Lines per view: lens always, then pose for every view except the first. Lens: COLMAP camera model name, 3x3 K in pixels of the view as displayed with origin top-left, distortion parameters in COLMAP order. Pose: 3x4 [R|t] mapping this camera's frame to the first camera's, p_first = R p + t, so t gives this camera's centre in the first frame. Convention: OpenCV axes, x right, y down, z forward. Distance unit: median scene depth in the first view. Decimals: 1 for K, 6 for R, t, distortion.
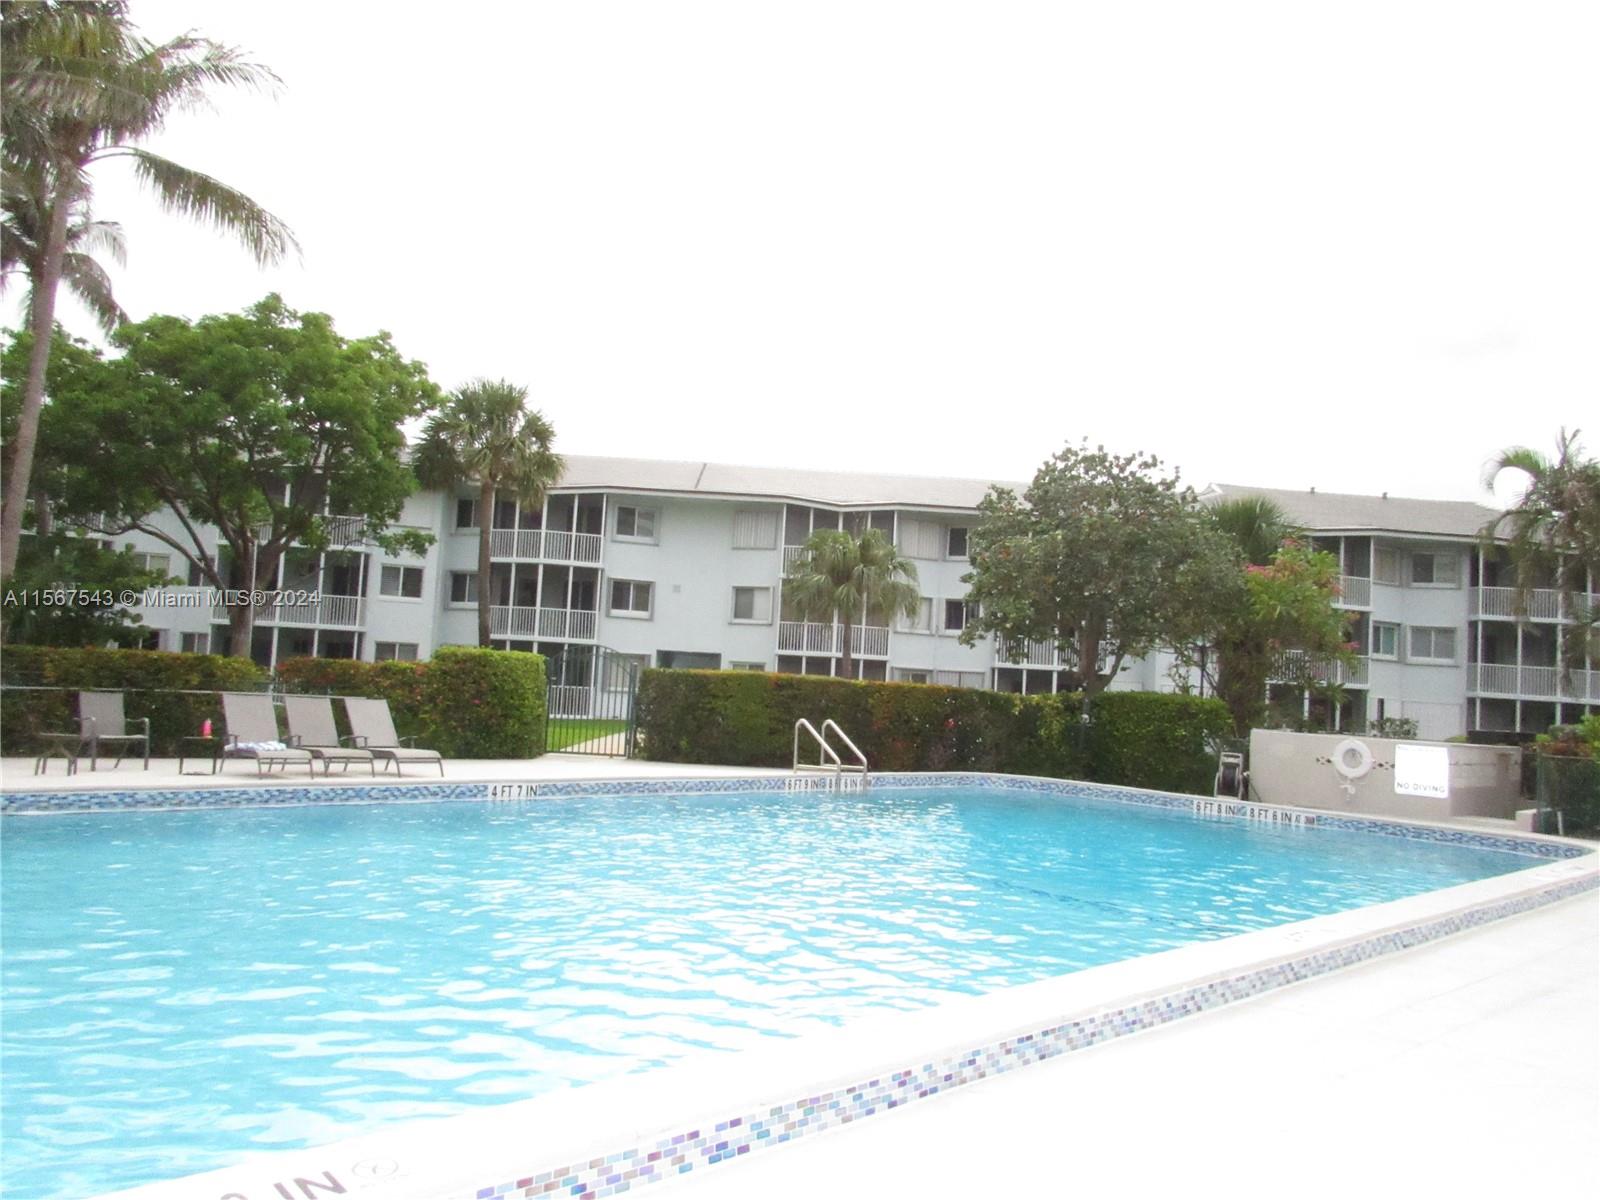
lens RADIAL K [[1156.8, 0, 800.0], [0, 1156.8, 600.0], [0, 0, 1]] dist [-0.002913, -0.006127]
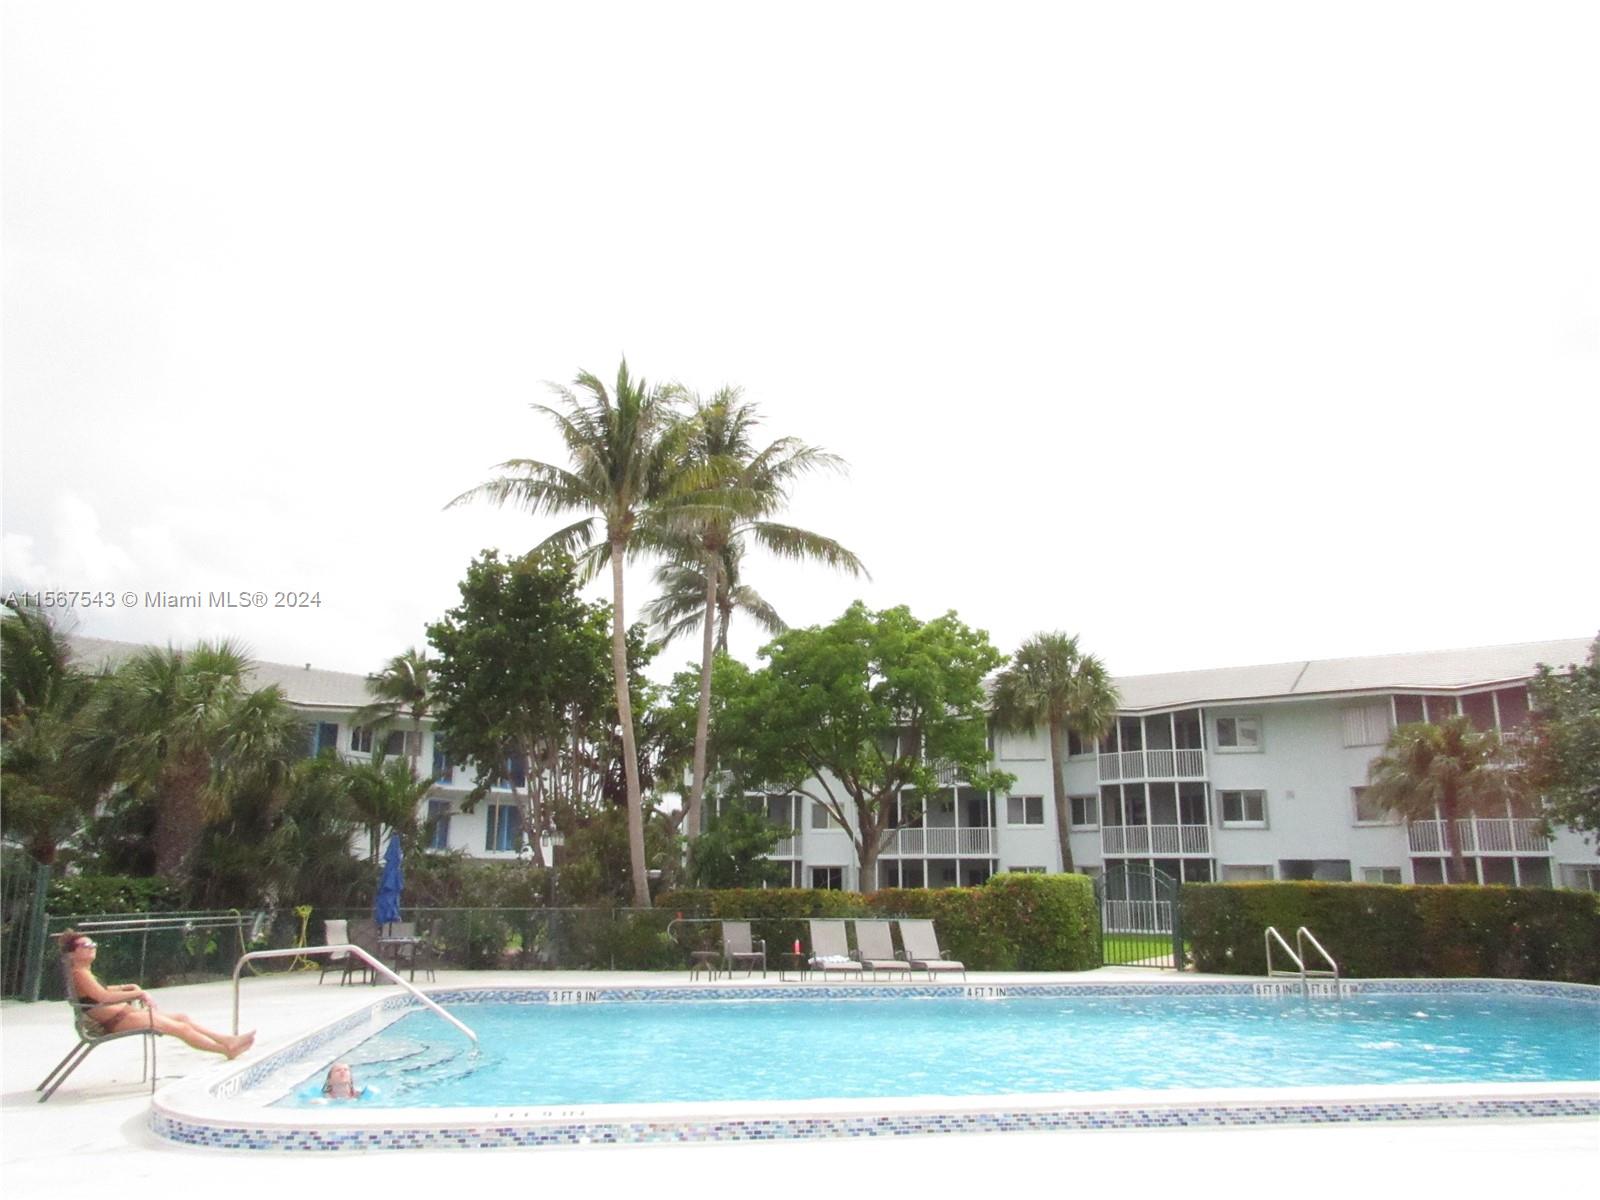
lens RADIAL K [[1121.9, 0, 800.0], [0, 1121.9, 600.0], [0, 0, 1]] dist [-0.004201, -0.007558]
pose [[0.839994, -0.177770, -0.512647, 0.130383], [0.077250, 0.974363, -0.211303, -0.004408], [0.537068, 0.137891, 0.832192, -0.086119]]
